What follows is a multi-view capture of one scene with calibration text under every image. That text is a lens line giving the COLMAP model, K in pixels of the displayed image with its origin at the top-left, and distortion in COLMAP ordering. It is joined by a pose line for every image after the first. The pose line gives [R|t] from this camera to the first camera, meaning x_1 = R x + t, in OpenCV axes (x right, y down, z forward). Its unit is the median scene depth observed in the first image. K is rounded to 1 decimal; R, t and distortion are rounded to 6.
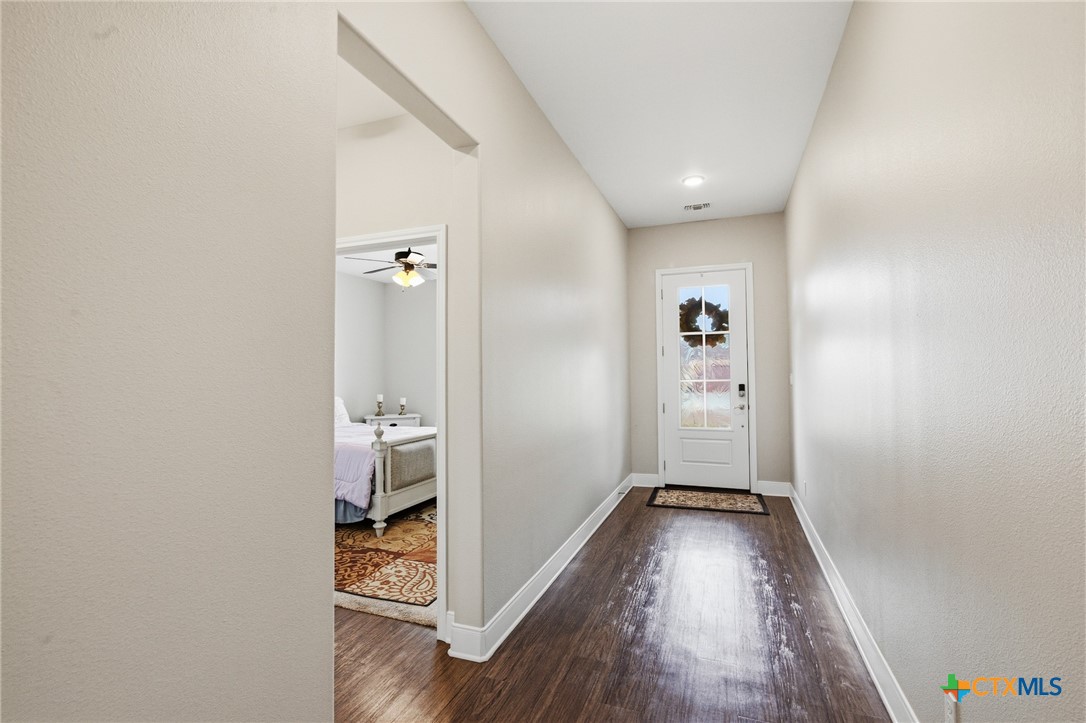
lens RADIAL K [[495.3, 0, 545.7], [0, 495.3, 357.0], [0, 0, 1]] dist [-0.008763, 0.001150]
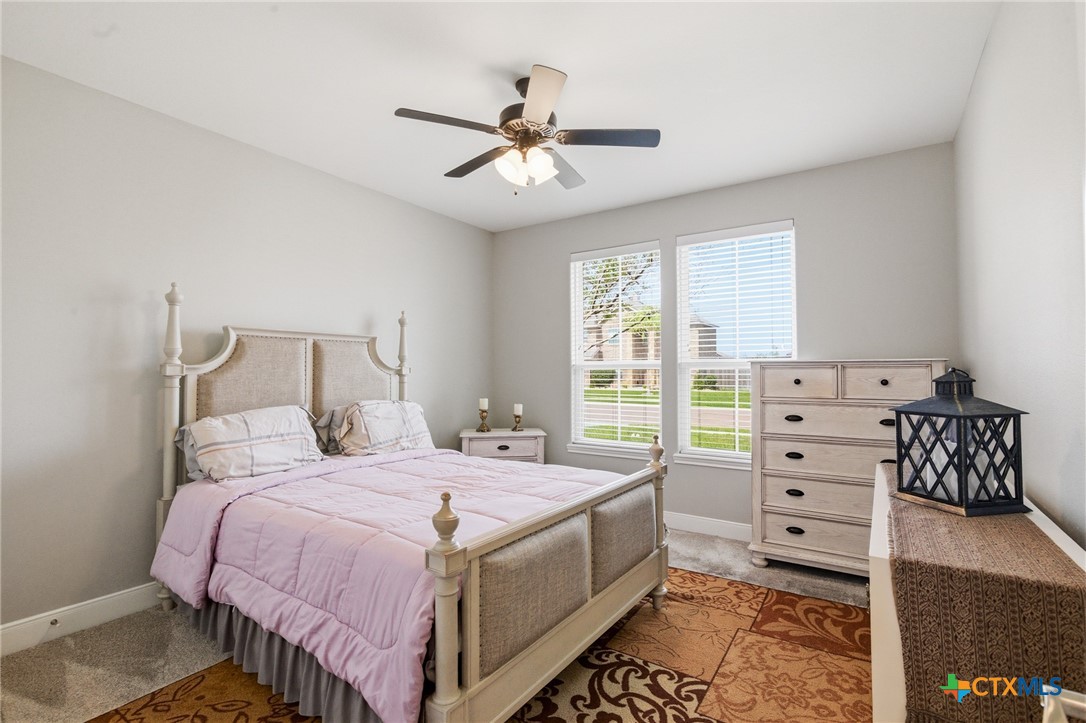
lens RADIAL K [[495.3, 0, 542.0], [0, 495.3, 359.7], [0, 0, 1]] dist [-0.008763, 0.001150]
pose [[0.971235, 0.005311, -0.238063, -0.182419], [-0.002782, 0.999936, 0.010958, 0.030669], [0.238106, -0.009981, 0.971188, 0.661159]]
